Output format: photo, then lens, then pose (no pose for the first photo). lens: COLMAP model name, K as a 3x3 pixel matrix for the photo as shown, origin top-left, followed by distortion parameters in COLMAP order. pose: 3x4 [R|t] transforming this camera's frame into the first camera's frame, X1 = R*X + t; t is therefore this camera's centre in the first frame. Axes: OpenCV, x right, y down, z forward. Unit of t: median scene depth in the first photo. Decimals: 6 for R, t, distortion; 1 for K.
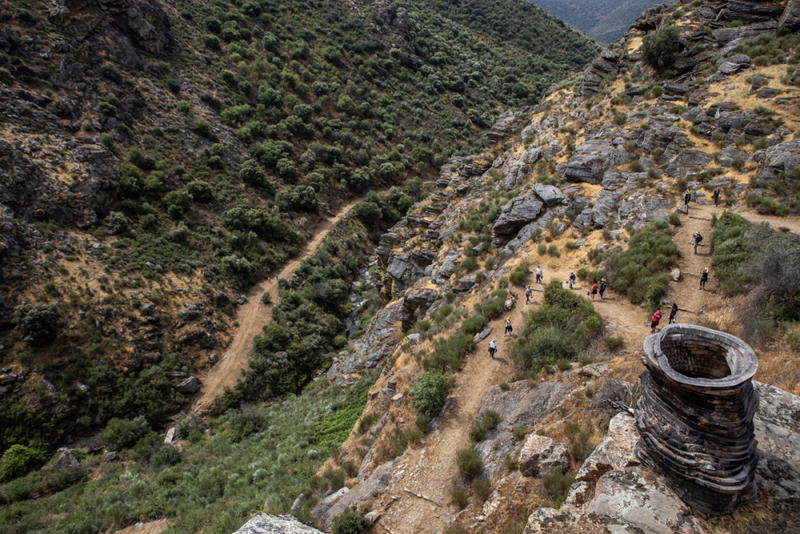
lens RADIAL K [[557.1, 0, 397.5], [0, 557.1, 272.2], [0, 0, 1]] dist [-0.094473, 0.069254]
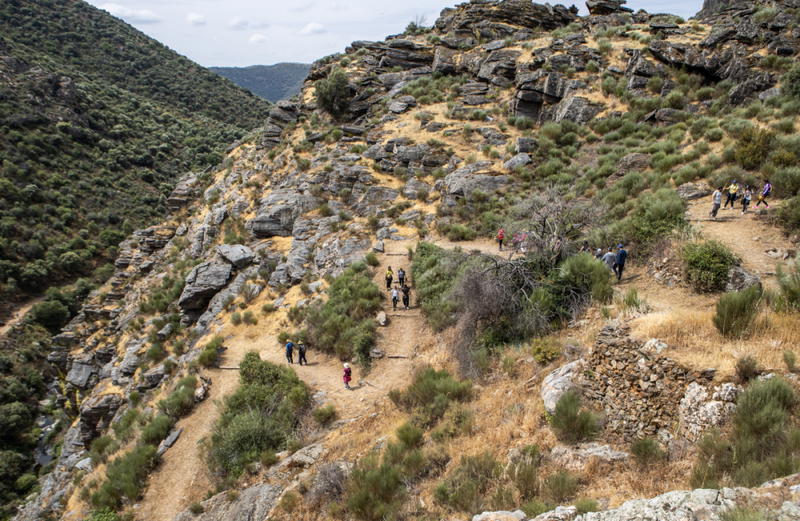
lens RADIAL K [[584.5, 0, 389.8], [0, 584.5, 276.8], [0, 0, 1]] dist [-0.074859, 0.023847]
pose [[0.881264, -0.139805, 0.451473, 0.029601], [0.194393, 0.977927, -0.076622, 0.003613], [-0.430796, 0.155287, 0.888989, 0.041668]]
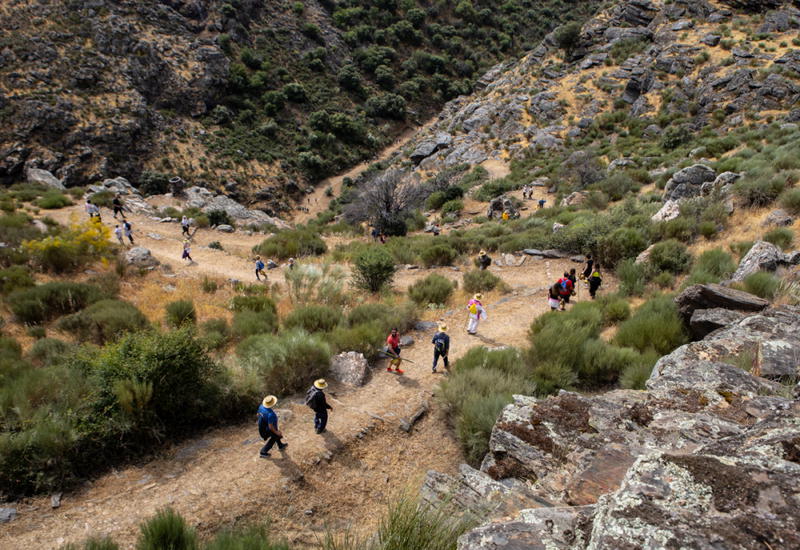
lens RADIAL K [[620.1, 0, 398.3], [0, 620.1, 281.4], [0, 0, 1]] dist [-0.081920, 0.016050]
pose [[0.961549, 0.167899, -0.217333, 0.250287], [-0.130947, 0.975898, 0.174576, -0.017298], [0.241406, -0.139404, 0.960359, -0.306320]]
